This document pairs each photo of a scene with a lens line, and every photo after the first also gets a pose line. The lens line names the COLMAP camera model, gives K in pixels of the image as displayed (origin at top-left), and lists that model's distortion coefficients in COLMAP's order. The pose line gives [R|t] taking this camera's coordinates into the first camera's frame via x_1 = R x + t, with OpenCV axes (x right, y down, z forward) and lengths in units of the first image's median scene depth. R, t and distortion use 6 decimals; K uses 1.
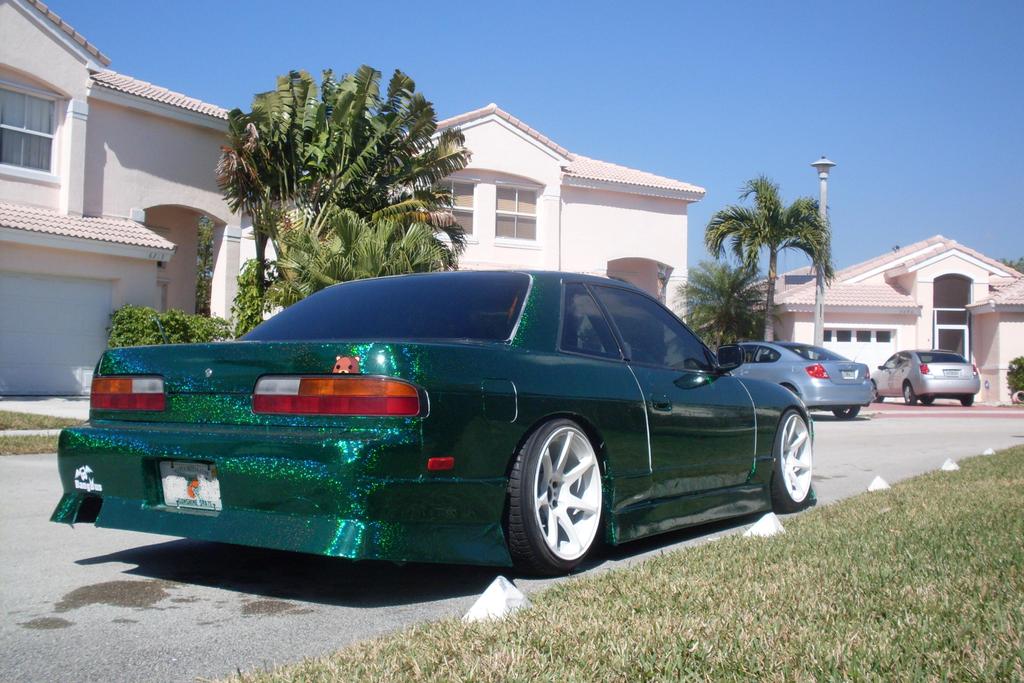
lens RADIAL K [[1176.5, 0, 512.0], [0, 1176.5, 341.5], [0, 0, 1]] dist [-0.229994, 0.302469]
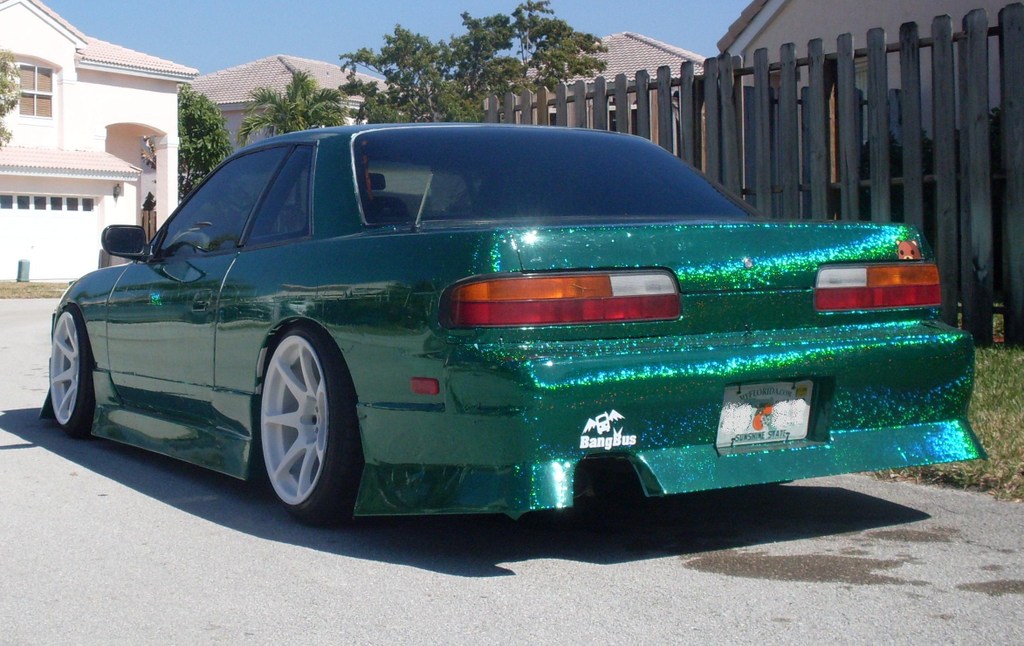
lens RADIAL K [[1621.3, 0, 415.0], [0, 1621.3, 321.5], [0, 0, 1]] dist [-0.164698, -0.070798]
pose [[0.502748, -0.053571, 0.862771, -0.217189], [-0.012434, 0.997526, 0.069183, -0.000771], [-0.864343, -0.045510, 0.500839, 0.113390]]
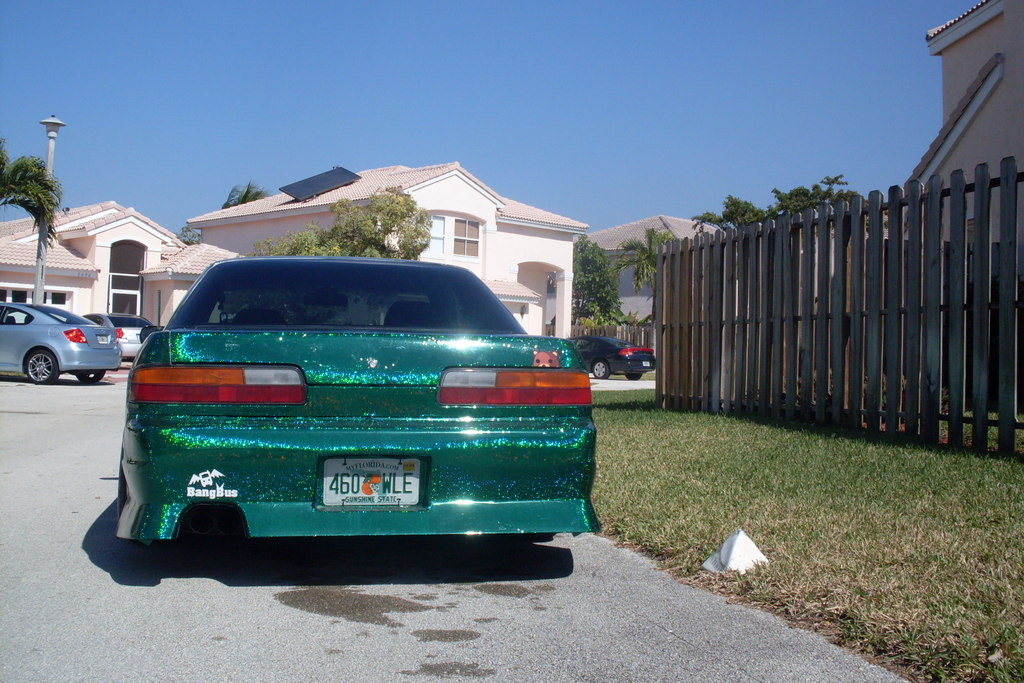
lens RADIAL K [[1176.5, 0, 512.0], [0, 1176.5, 341.5], [0, 0, 1]] dist [-0.229994, 0.302469]
pose [[0.695157, 0.015521, 0.718691, -0.150346], [-0.041566, 0.998962, 0.018631, -0.002446], [-0.717656, -0.042824, 0.695080, 0.041635]]
